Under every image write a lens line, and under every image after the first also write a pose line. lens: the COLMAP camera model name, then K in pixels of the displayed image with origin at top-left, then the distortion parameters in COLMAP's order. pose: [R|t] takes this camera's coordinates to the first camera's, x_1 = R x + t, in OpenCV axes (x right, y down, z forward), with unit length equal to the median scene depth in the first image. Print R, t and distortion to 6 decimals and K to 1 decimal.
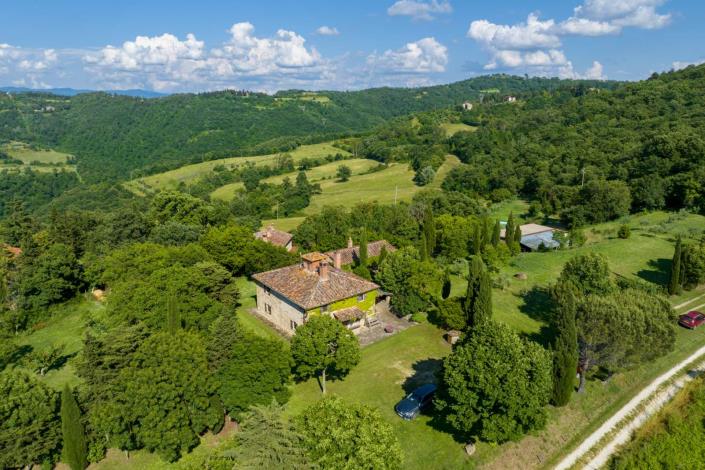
lens RADIAL K [[510.1, 0, 352.5], [0, 510.1, 235.0], [0, 0, 1]] dist [-0.000136, 0.001892]
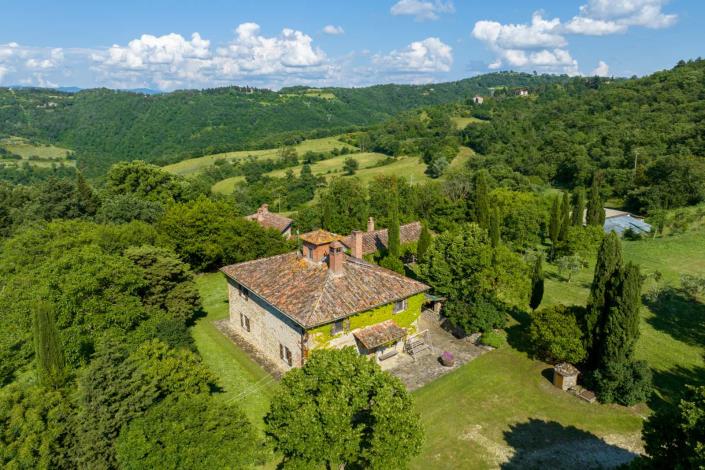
lens RADIAL K [[506.3, 0, 352.5], [0, 506.3, 235.0], [0, 0, 1]] dist [-0.010735, -0.004381]
pose [[0.999957, 0.003214, -0.008656, -0.003894], [-0.003213, 0.999995, 0.000156, 0.004800], [0.008657, -0.000129, 0.999963, 0.048736]]
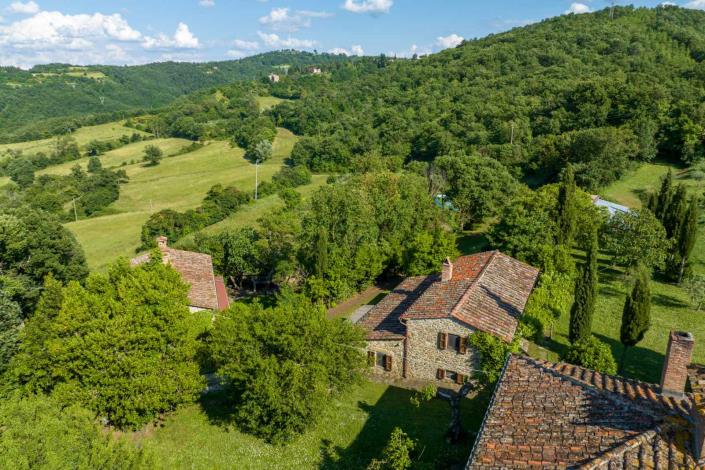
lens RADIAL K [[510.8, 0, 350.9], [0, 510.8, 225.5], [0, 0, 1]] dist [-0.025984, 0.008142]
pose [[0.917332, -0.111475, 0.382198, -0.038236], [0.104438, 0.993759, 0.039183, -0.007138], [-0.384181, 0.003972, 0.923249, 0.103615]]
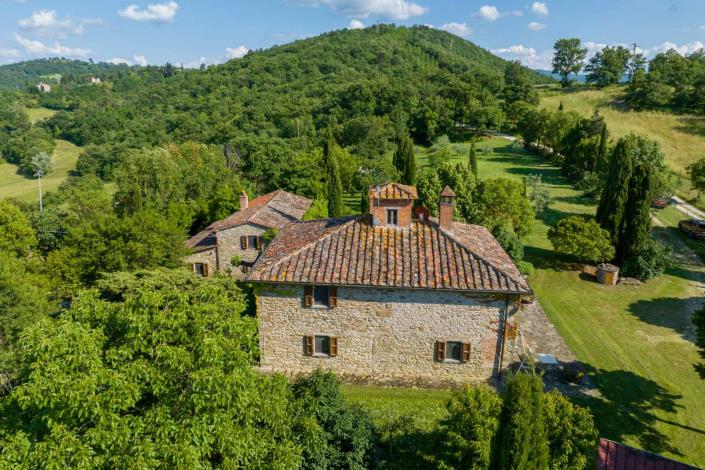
lens RADIAL K [[514.9, 0, 349.5], [0, 514.9, 217.7], [0, 0, 1]] dist [-0.020844, 0.004276]
pose [[0.699292, -0.171673, 0.693916, -0.050738], [0.185288, 0.981088, 0.055995, 0.003554], [-0.690405, 0.089417, 0.717875, 0.085098]]
